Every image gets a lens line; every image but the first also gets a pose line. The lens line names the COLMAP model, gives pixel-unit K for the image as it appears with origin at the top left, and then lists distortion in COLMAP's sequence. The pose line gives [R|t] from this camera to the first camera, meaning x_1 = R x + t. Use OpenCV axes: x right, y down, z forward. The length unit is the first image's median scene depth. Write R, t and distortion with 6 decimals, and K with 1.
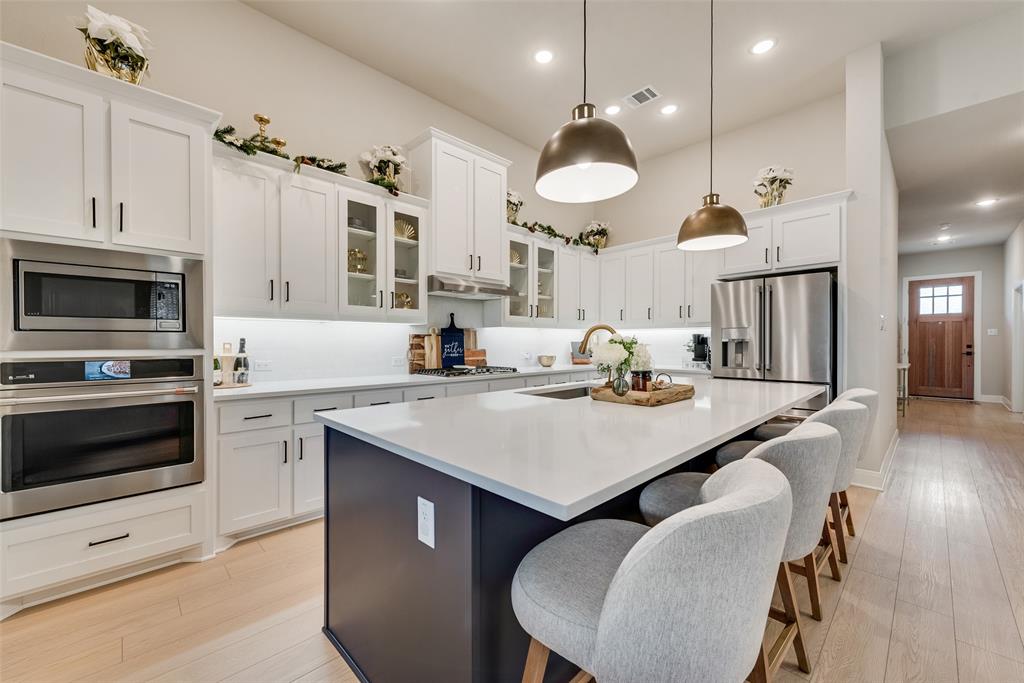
lens RADIAL K [[400.6, 0, 506.1], [0, 400.6, 347.5], [0, 0, 1]] dist [0.005074, -0.000321]
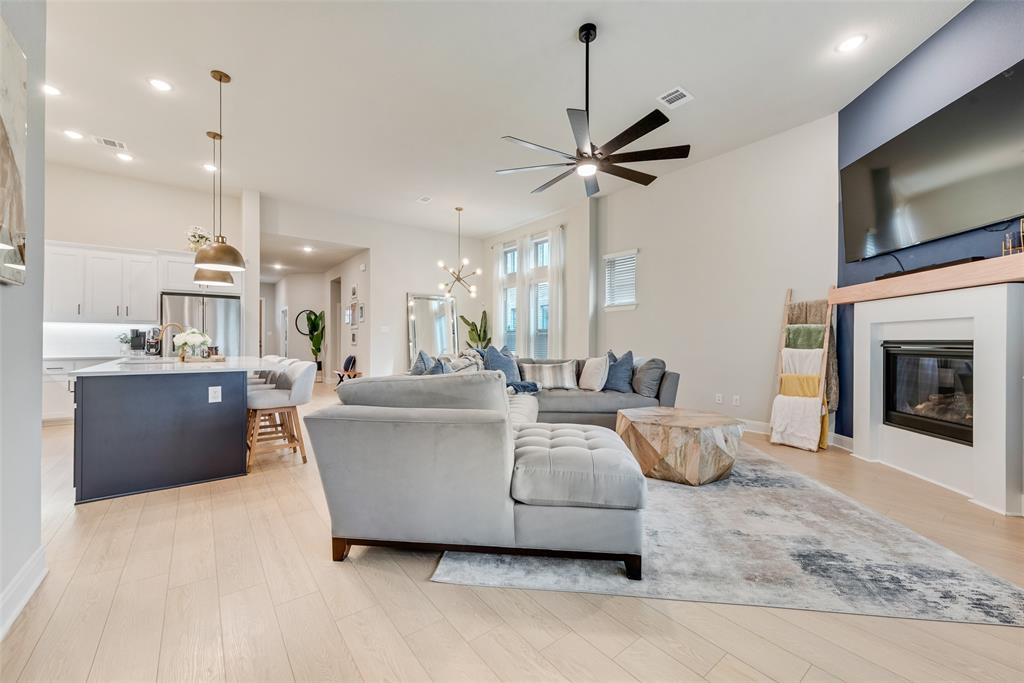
lens RADIAL K [[393.1, 0, 509.6], [0, 393.1, 343.6], [0, 0, 1]] dist [0.001997, 0.000036]
pose [[0.094770, -0.000550, 0.995499, -0.788326], [0.007060, 0.999975, -0.000119, 0.025563], [-0.995474, 0.007039, 0.094771, -0.384183]]
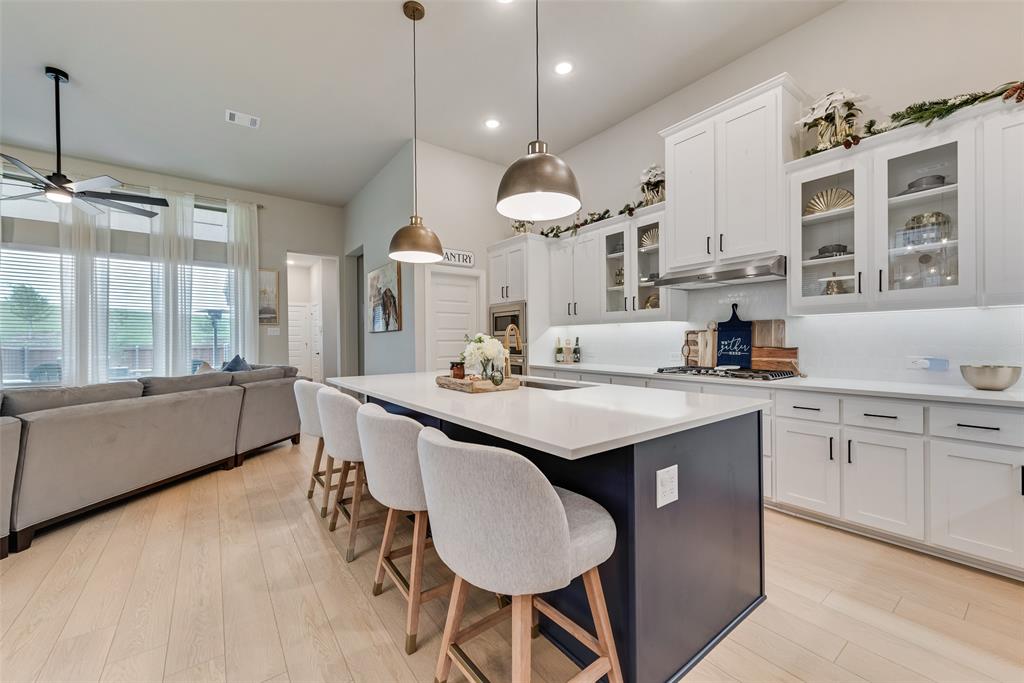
lens RADIAL K [[400.8, 0, 509.3], [0, 400.8, 343.3], [0, 0, 1]] dist [0.004231, -0.000295]
pose [[-0.118425, 0.008543, -0.992926, 0.797830], [-0.003770, 0.999952, 0.009053, -0.008286], [0.992956, 0.004816, -0.118388, 0.655065]]
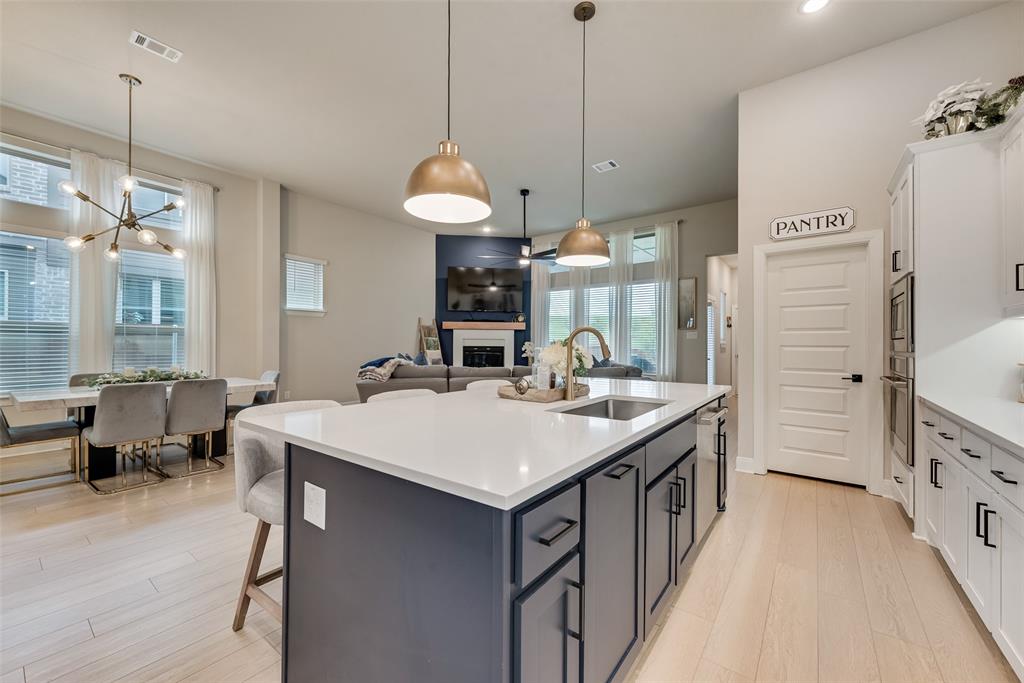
lens RADIAL K [[398.0, 0, 508.5], [0, 398.0, 340.9], [0, 0, 1]] dist [0.002352, -0.000357]
pose [[-0.986978, -0.003844, -0.160807, 0.327339], [-0.004464, 0.999984, 0.003496, -0.015755], [0.160791, 0.004169, -0.986980, 1.095597]]
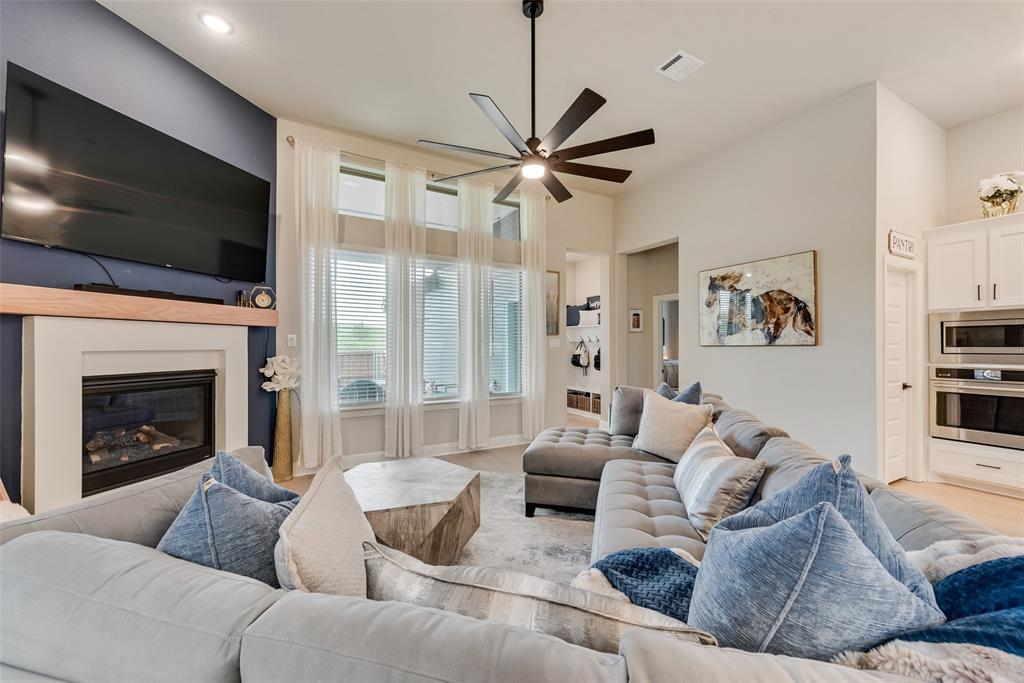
lens RADIAL K [[393.1, 0, 509.6], [0, 393.1, 343.6], [0, 0, 1]] dist [0.001997, 0.000036]
pose [[-0.245972, -0.001018, -0.969276, 0.653287], [-0.007216, 0.999974, 0.000781, -0.036527], [0.969250, 0.007187, -0.245973, -0.350666]]
